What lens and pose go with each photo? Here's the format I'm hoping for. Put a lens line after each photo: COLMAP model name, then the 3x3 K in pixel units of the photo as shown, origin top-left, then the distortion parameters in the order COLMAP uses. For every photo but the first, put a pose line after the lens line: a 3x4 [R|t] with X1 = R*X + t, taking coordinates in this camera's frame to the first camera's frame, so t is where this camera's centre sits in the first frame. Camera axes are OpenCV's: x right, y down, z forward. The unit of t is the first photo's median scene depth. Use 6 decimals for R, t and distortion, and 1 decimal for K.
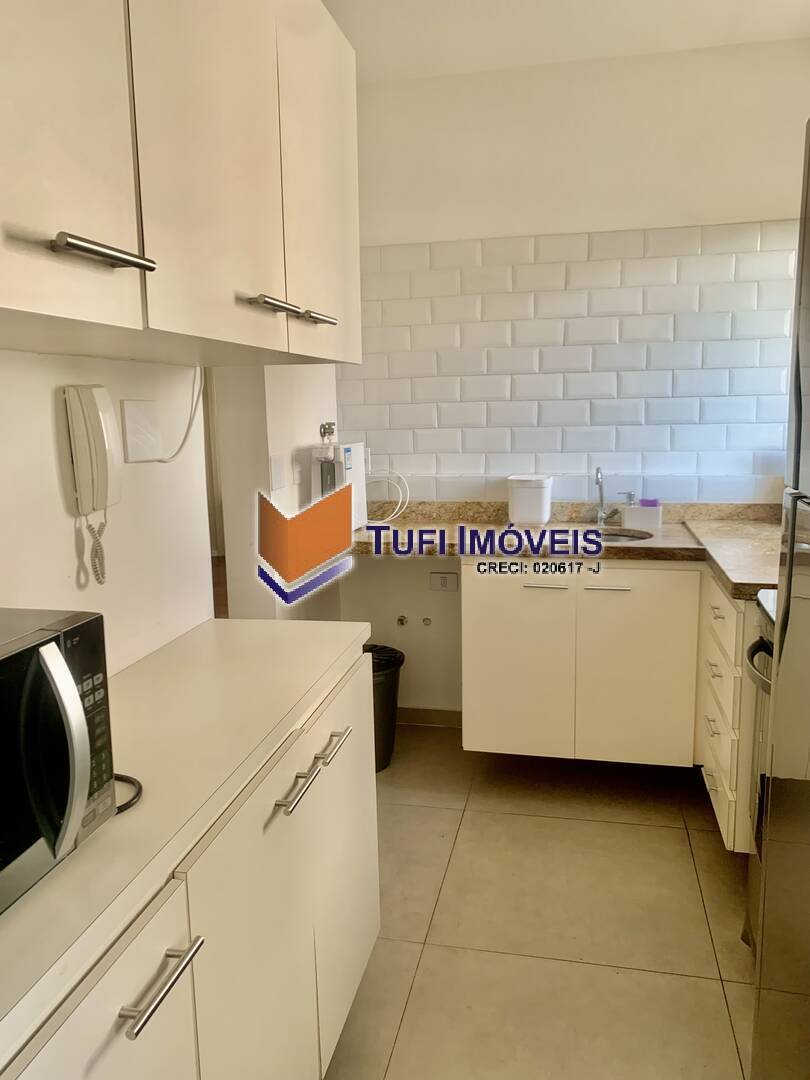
lens RADIAL K [[835.7, 0, 403.7], [0, 835.7, 539.6], [0, 0, 1]] dist [0.028867, -0.036571]
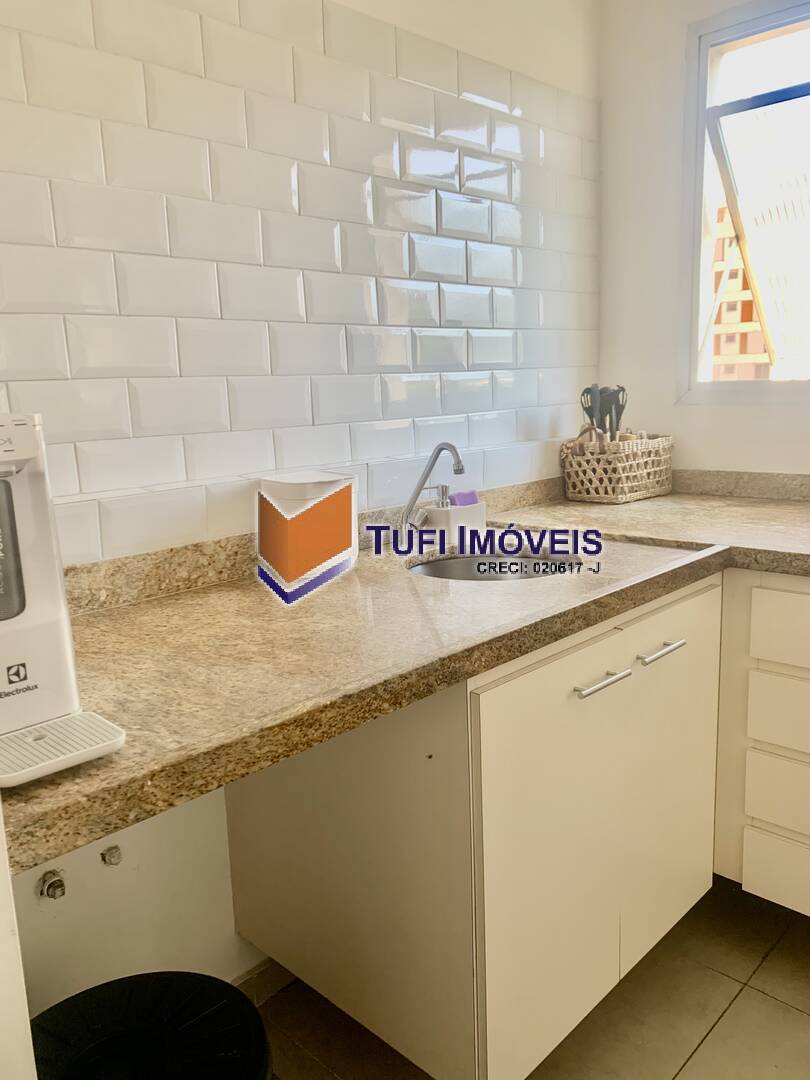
lens RADIAL K [[835.7, 0, 409.5], [0, 835.7, 543.6], [0, 0, 1]] dist [0.028867, -0.036571]
pose [[0.511807, -0.161444, 0.843795, -0.227002], [0.156430, 0.983277, 0.093248, -0.069093], [-0.844738, 0.084269, 0.528503, 0.670522]]
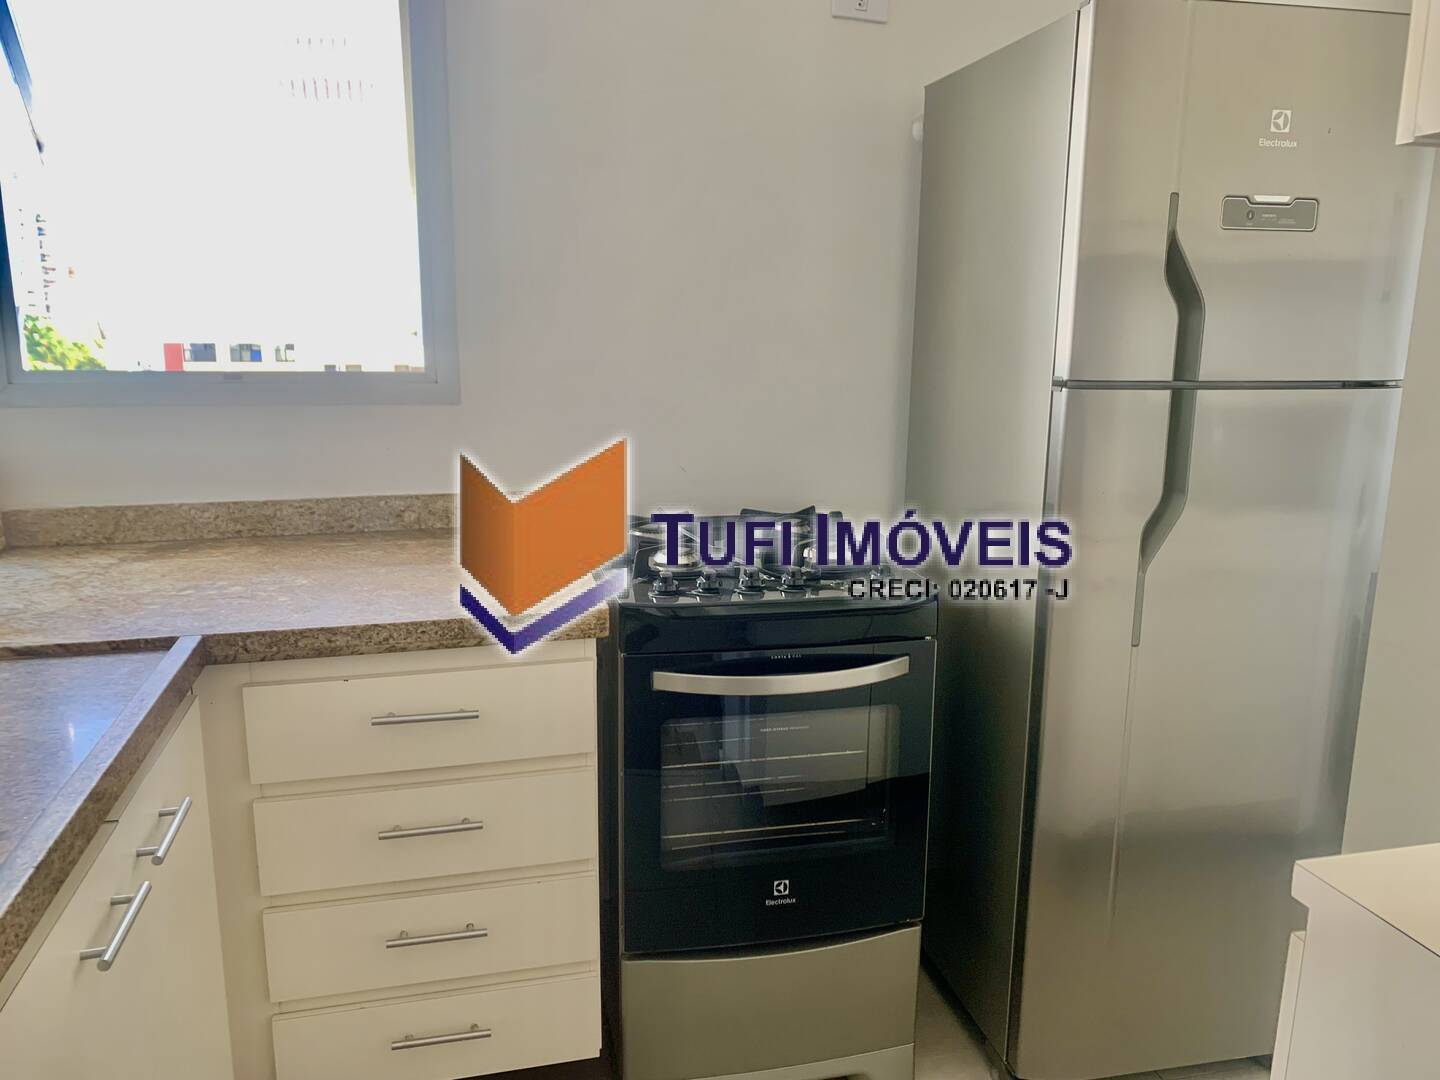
lens RADIAL K [[1114.2, 0, 719.0], [0, 1114.2, 539.1], [0, 0, 1]] dist [0.028867, -0.036571]
pose [[-0.444360, -0.165279, 0.880470, -0.145781], [0.141316, 0.957596, 0.251078, -0.159733], [-0.884632, 0.235994, -0.402161, 0.864589]]
